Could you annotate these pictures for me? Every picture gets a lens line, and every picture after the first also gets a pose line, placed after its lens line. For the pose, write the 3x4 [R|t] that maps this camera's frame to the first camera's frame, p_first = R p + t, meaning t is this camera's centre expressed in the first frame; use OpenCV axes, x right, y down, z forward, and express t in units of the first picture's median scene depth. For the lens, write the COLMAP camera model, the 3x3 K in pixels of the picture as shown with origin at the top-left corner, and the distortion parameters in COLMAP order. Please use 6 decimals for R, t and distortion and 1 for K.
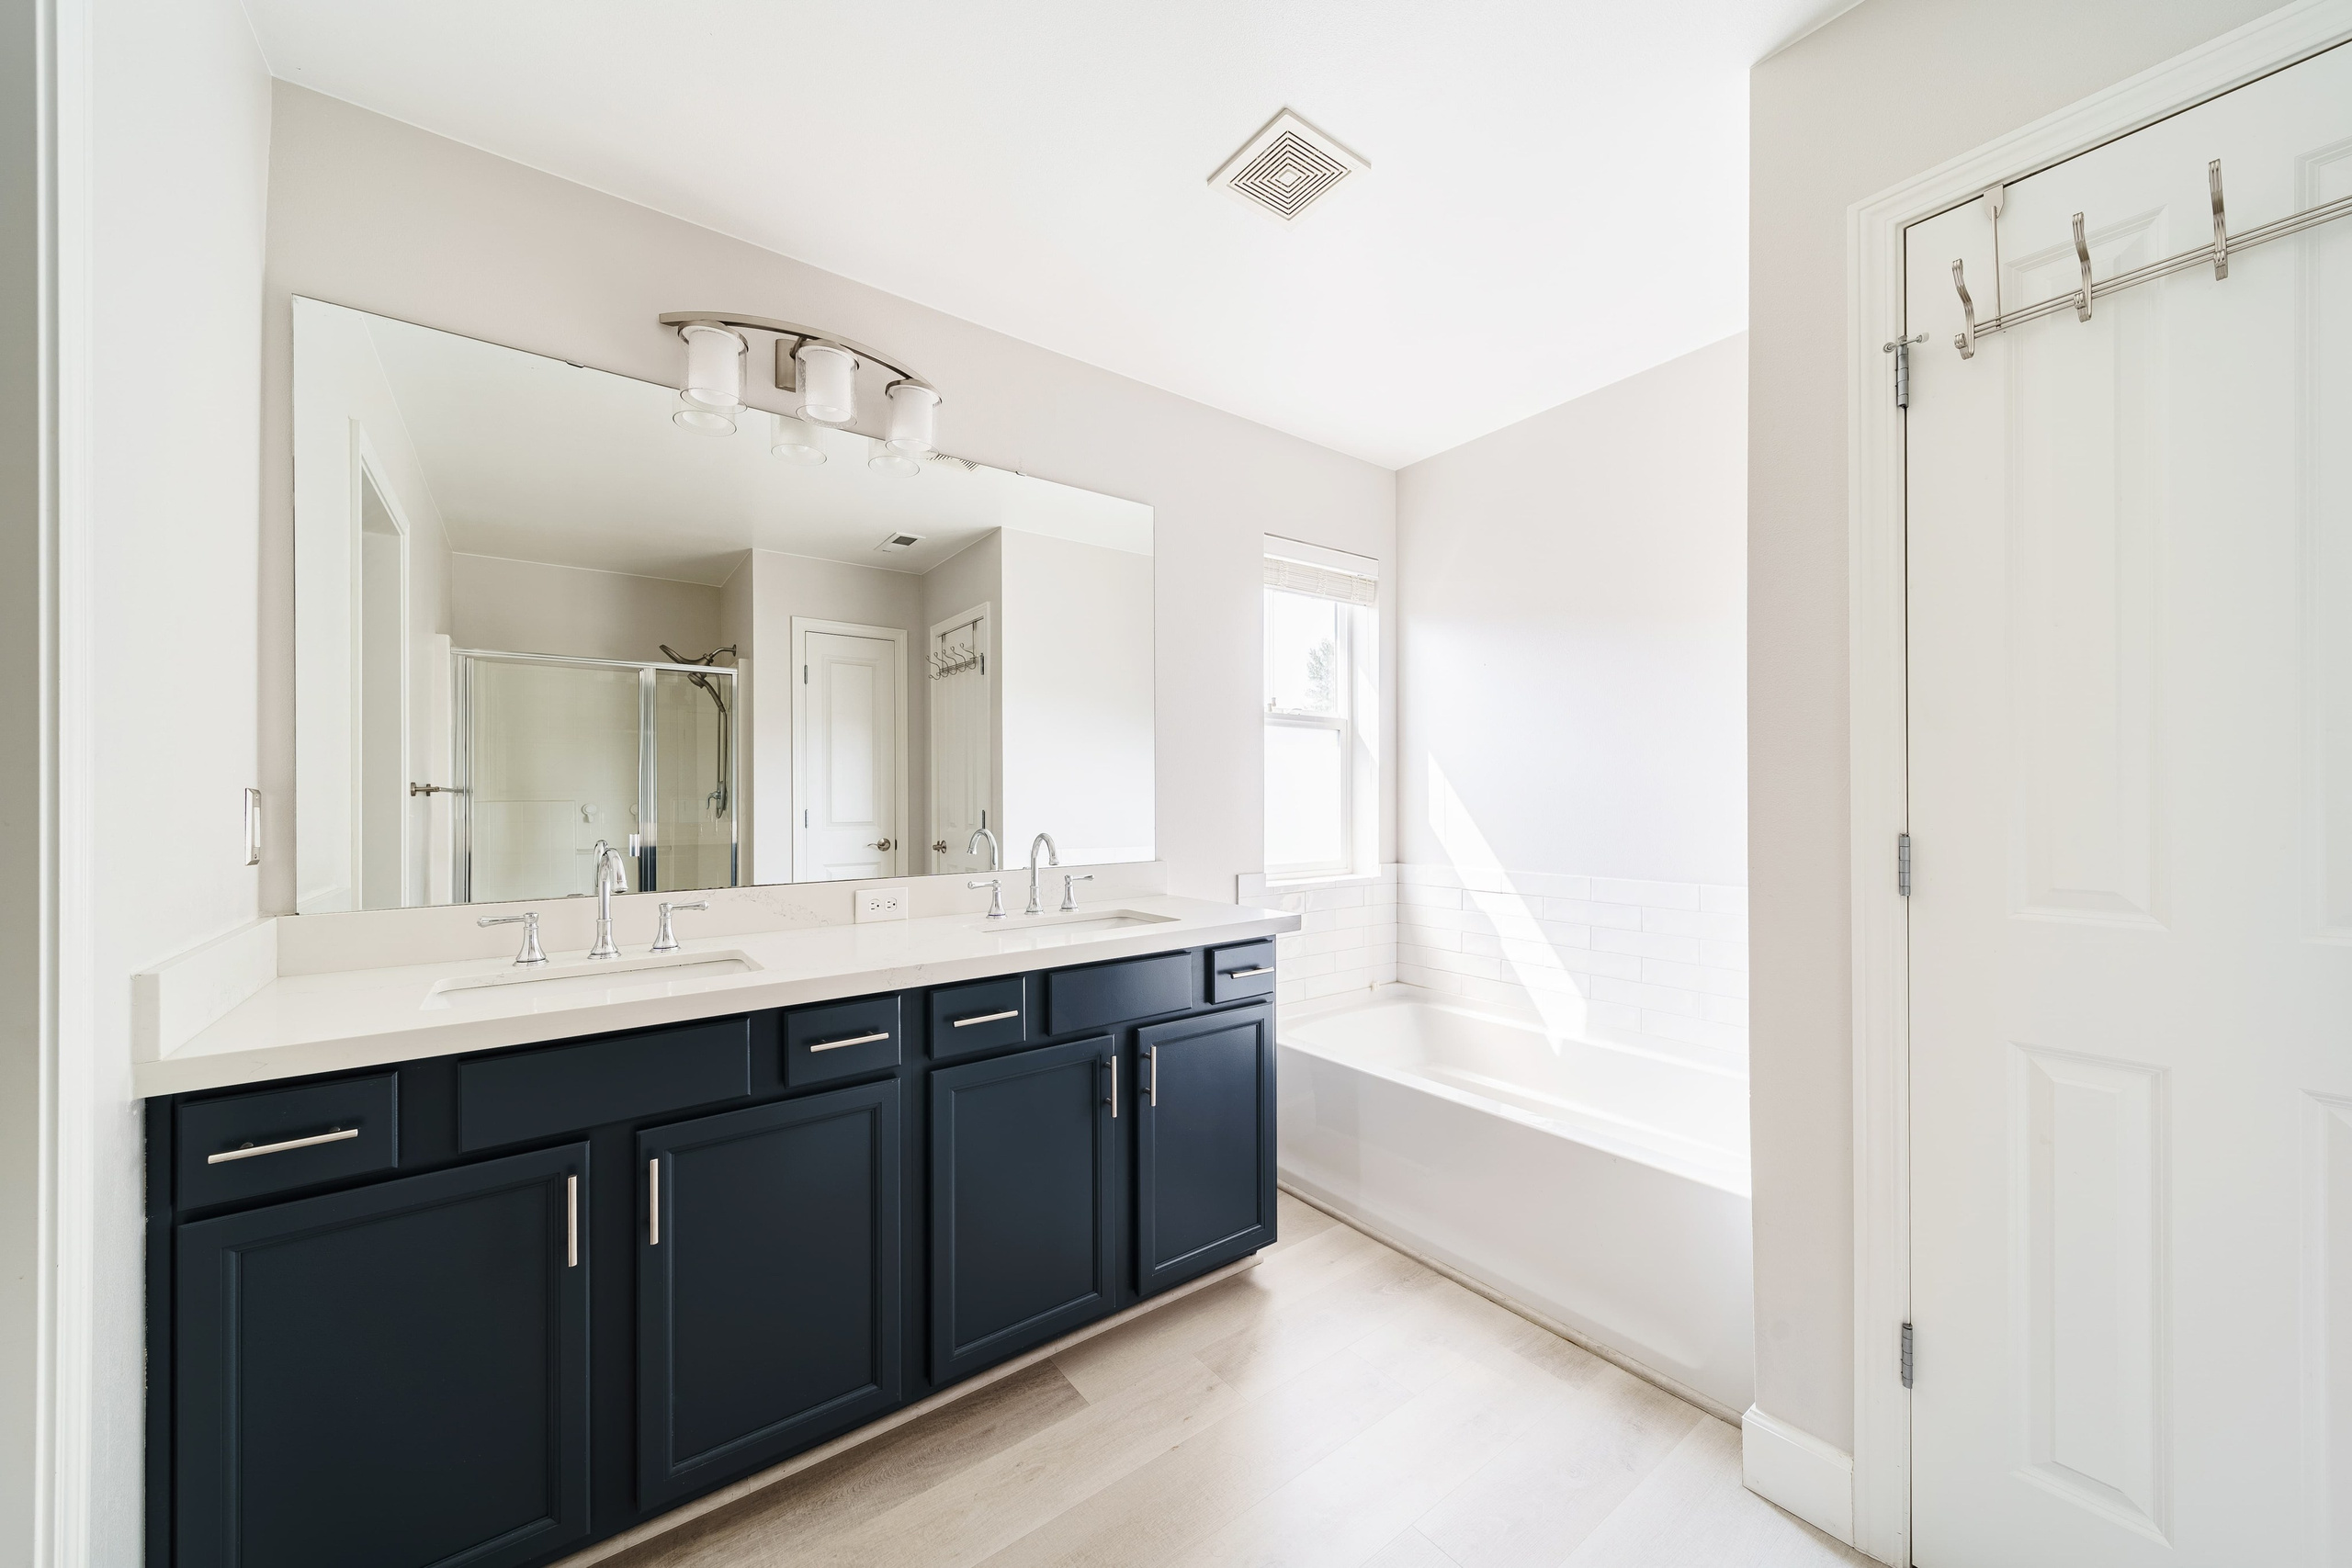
lens RADIAL K [[821.4, 0, 1149.0], [0, 821.4, 796.9], [0, 0, 1]] dist [0.003604, -0.000856]
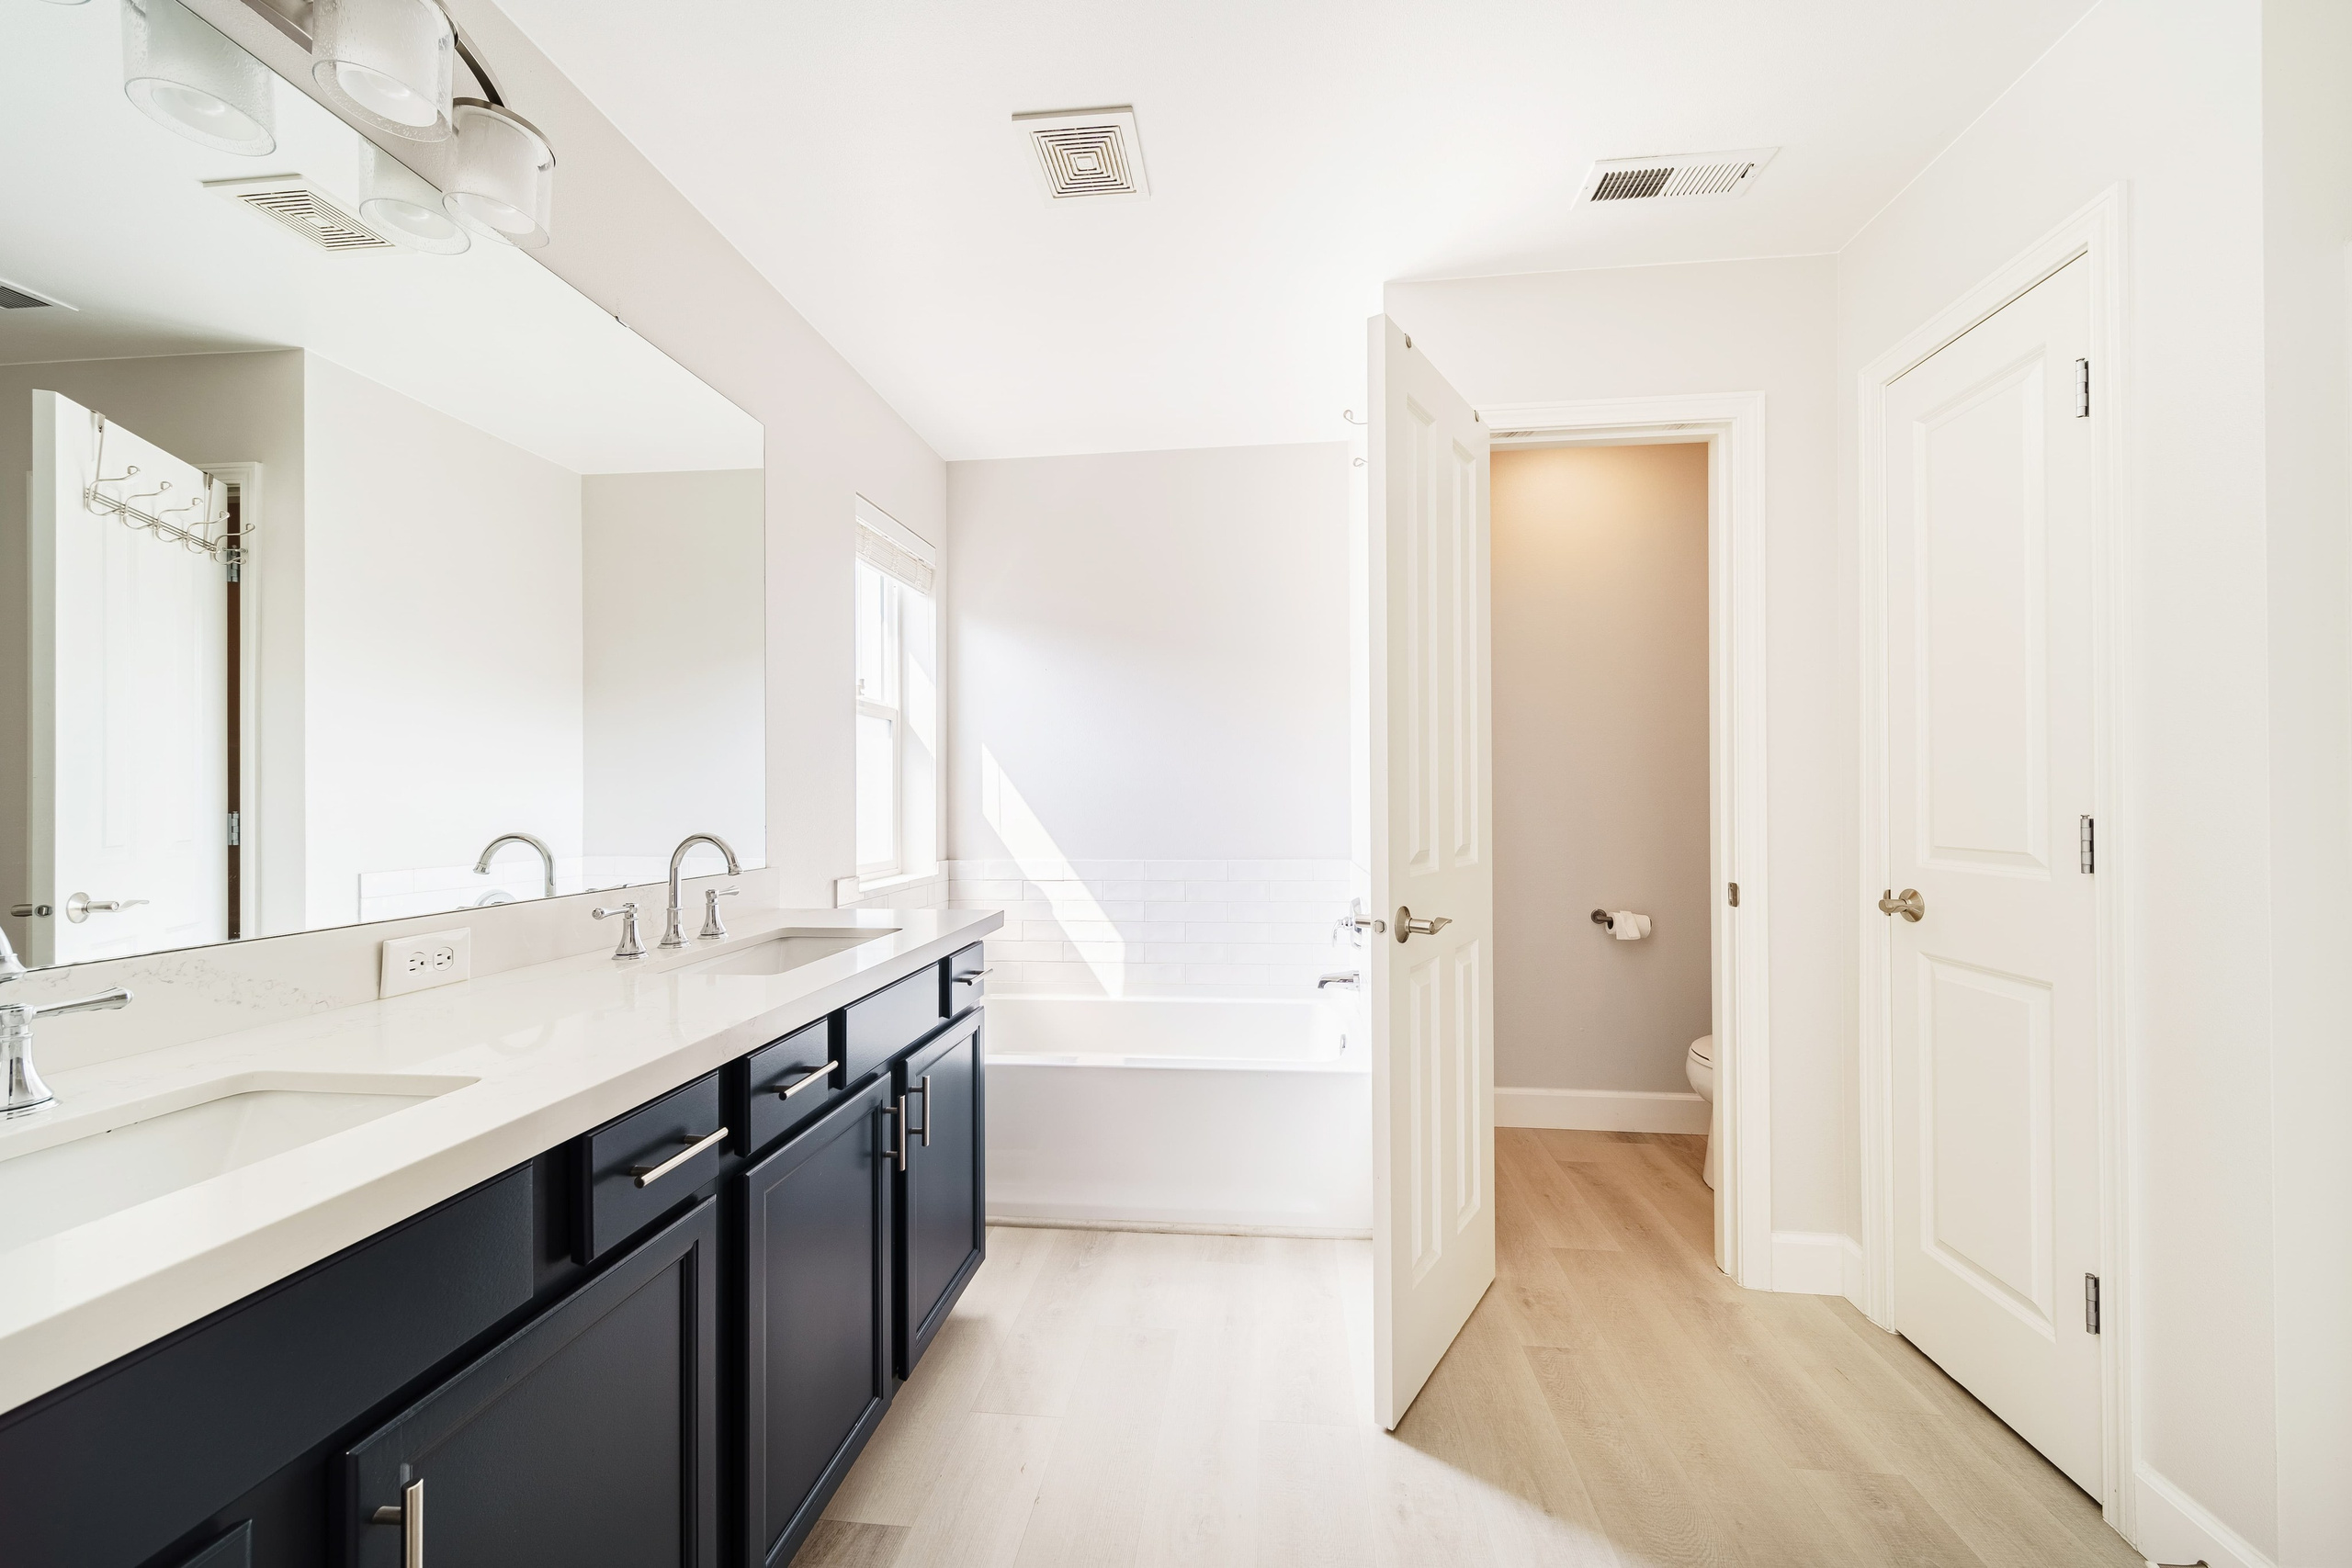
lens RADIAL K [[821.4, 0, 1208.7], [0, 821.4, 793.7], [0, 0, 1]] dist [0.003604, -0.000856]
pose [[0.678615, 0.005988, 0.734470, -0.336500], [-0.001405, 0.999976, -0.006854, 0.012750], [-0.734493, 0.003619, 0.678607, 0.161435]]
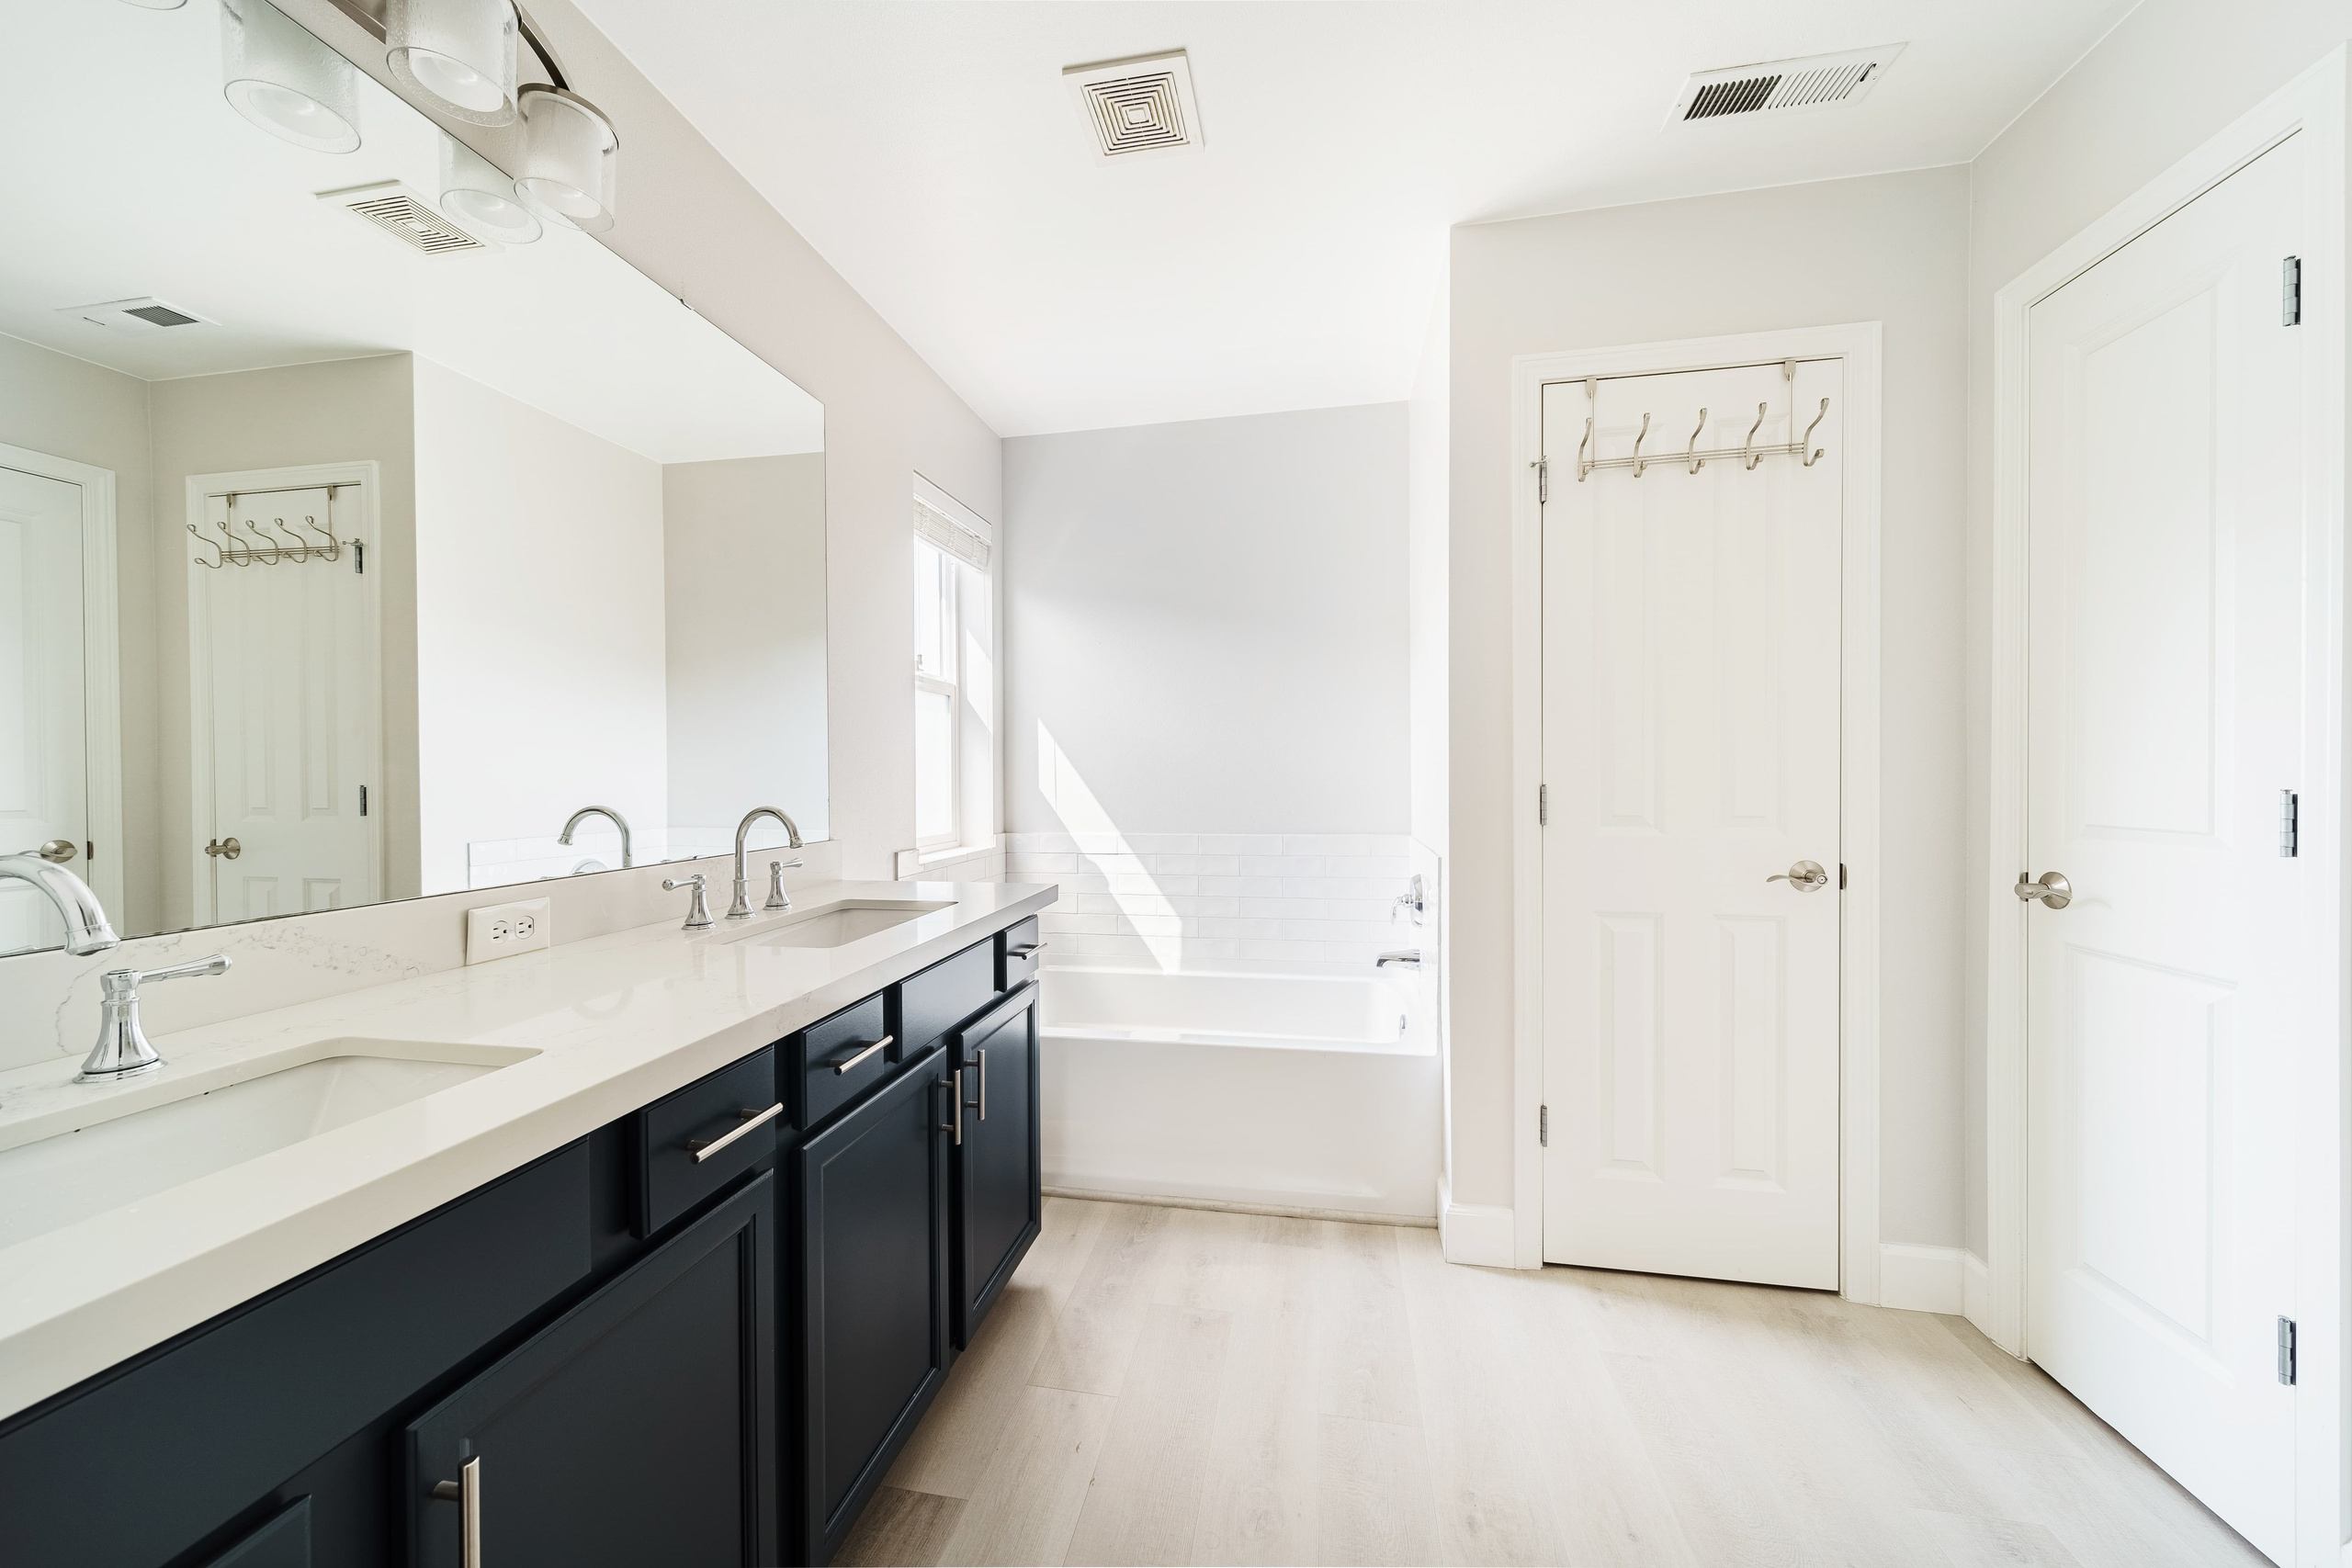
lens RADIAL K [[821.4, 0, 1195.9], [0, 821.4, 779.0], [0, 0, 1]] dist [0.003604, -0.000856]
pose [[0.735409, -0.004632, 0.677608, -0.322916], [-0.000429, 0.999973, 0.007301, 0.012989], [-0.677623, -0.005660, 0.735387, 0.177735]]
